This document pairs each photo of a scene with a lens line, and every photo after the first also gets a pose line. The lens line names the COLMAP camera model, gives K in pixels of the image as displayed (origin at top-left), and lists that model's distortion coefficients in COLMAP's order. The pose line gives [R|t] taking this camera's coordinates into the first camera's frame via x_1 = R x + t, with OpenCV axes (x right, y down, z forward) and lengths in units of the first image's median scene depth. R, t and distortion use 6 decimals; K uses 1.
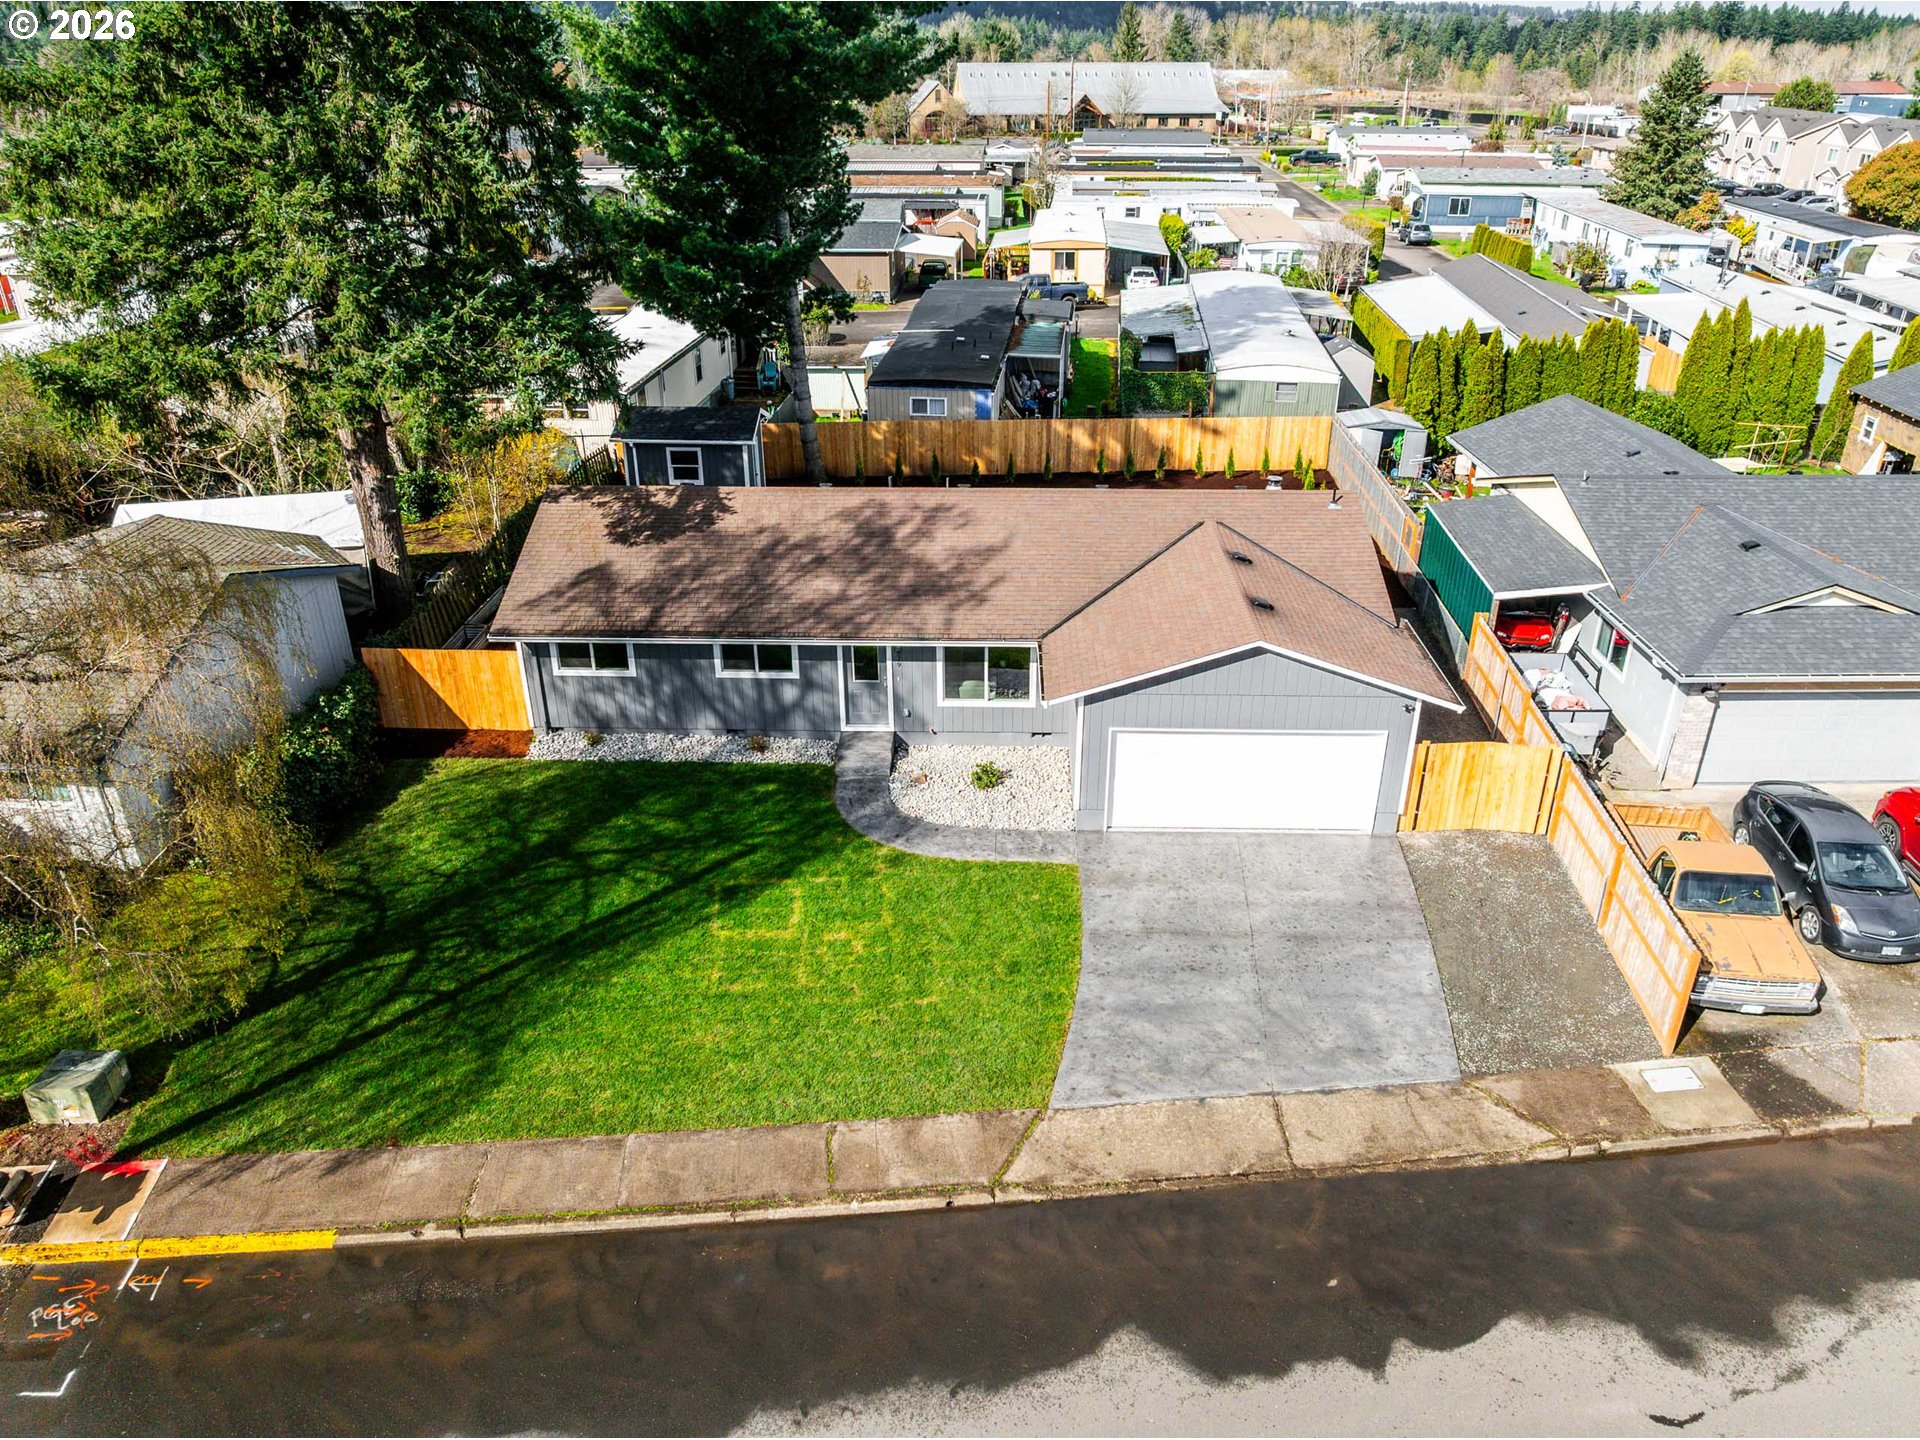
lens RADIAL K [[1363.0, 0, 969.9], [0, 1363.0, 712.6], [0, 0, 1]] dist [-0.049679, 0.021085]
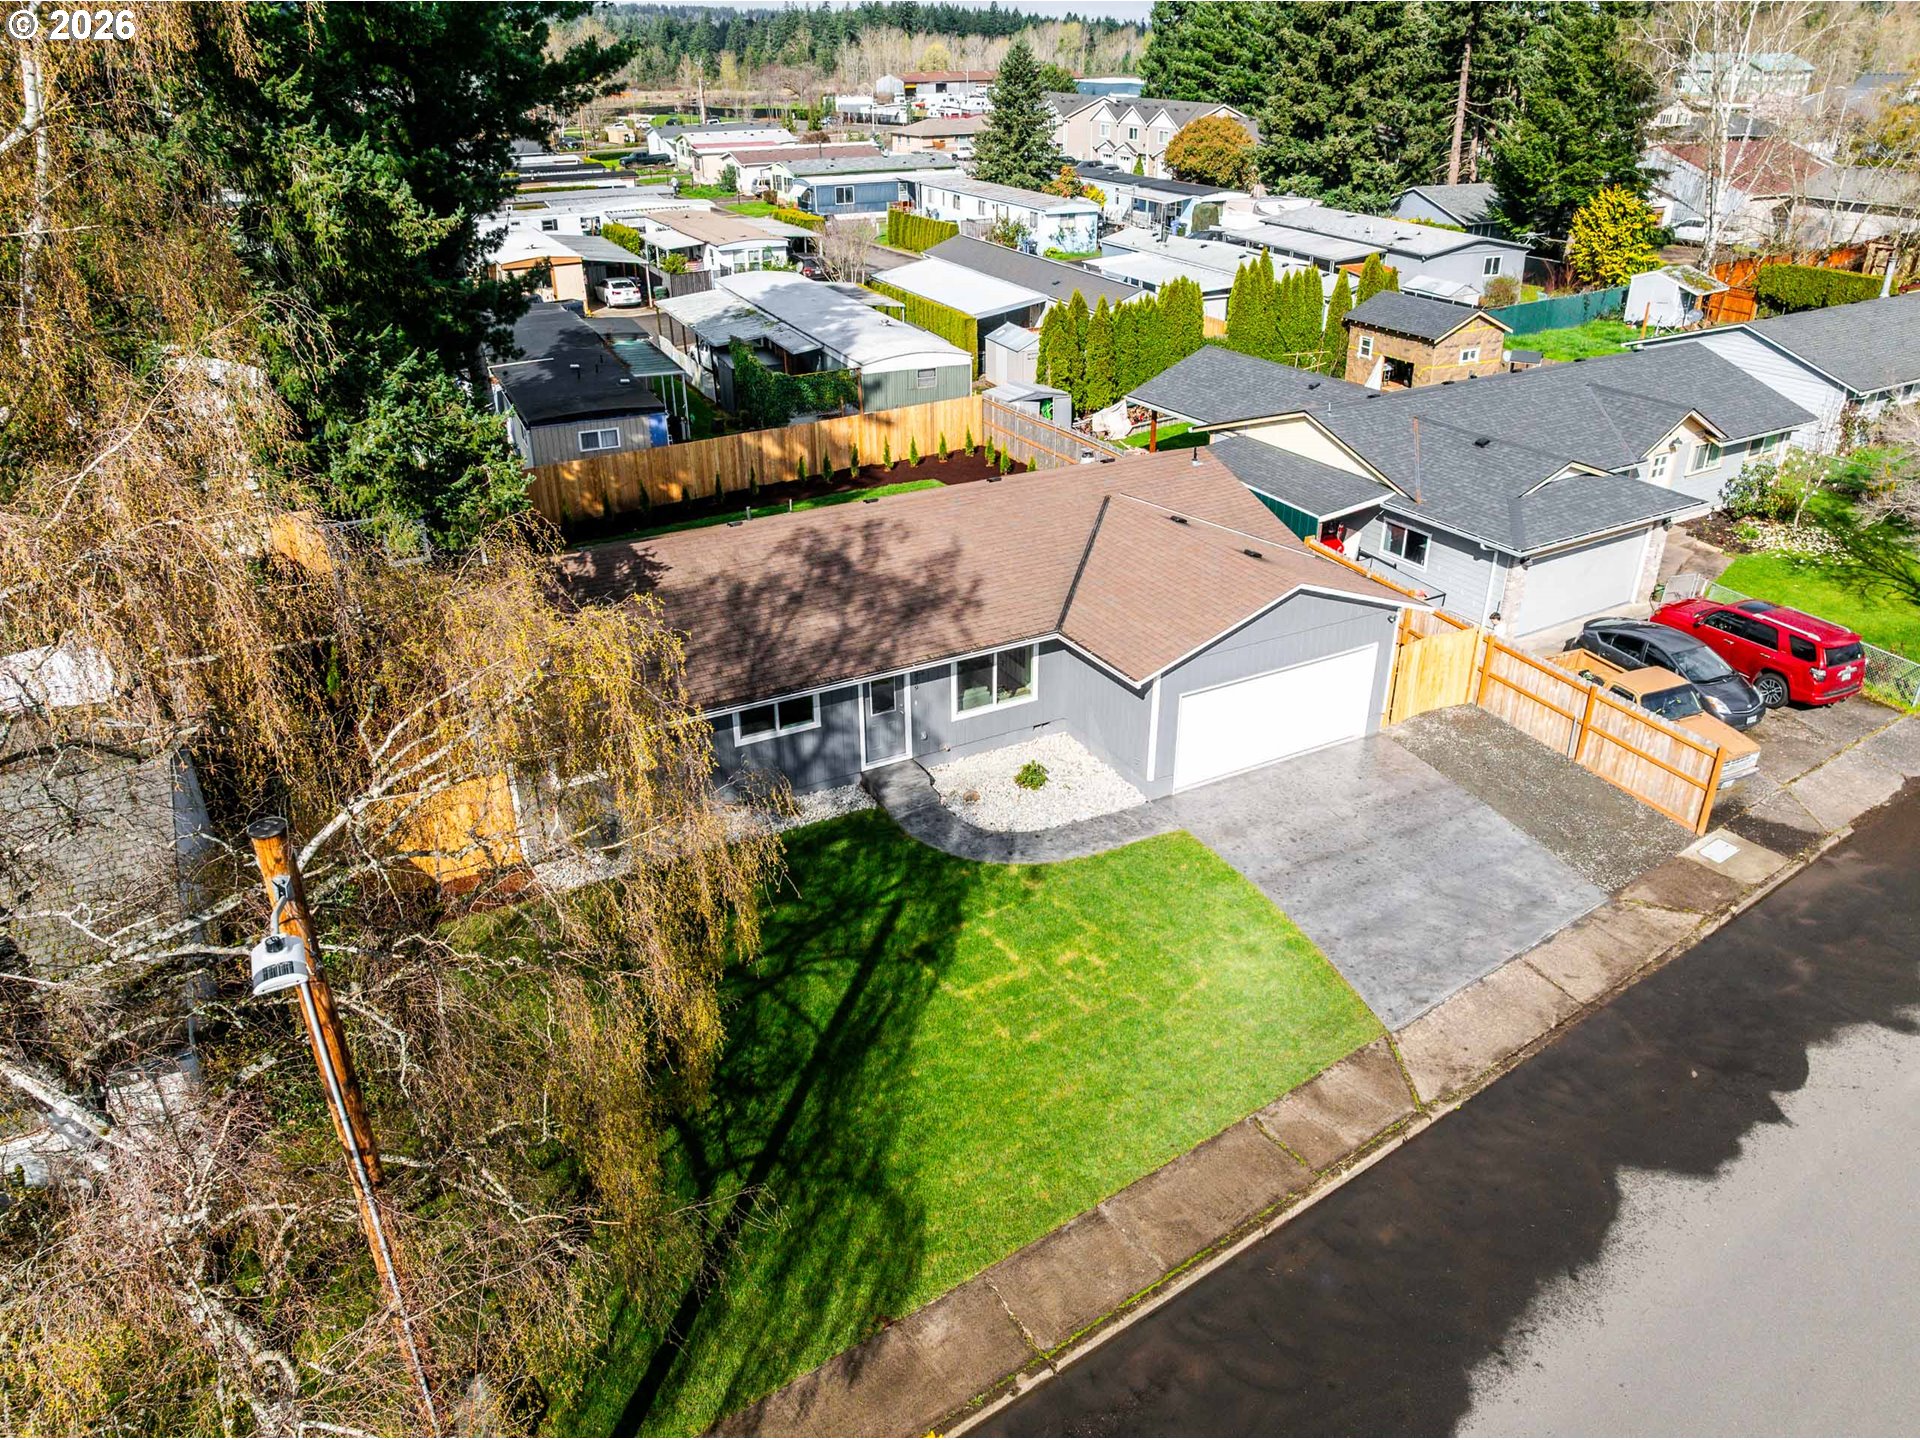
lens RADIAL K [[1363.0, 0, 969.7], [0, 1363.0, 709.1], [0, 0, 1]] dist [-0.049679, 0.021085]
pose [[0.865900, -0.227357, 0.445562, -0.450458], [0.228999, 0.972090, 0.050993, -0.060821], [-0.444720, 0.057878, 0.893798, 0.122248]]
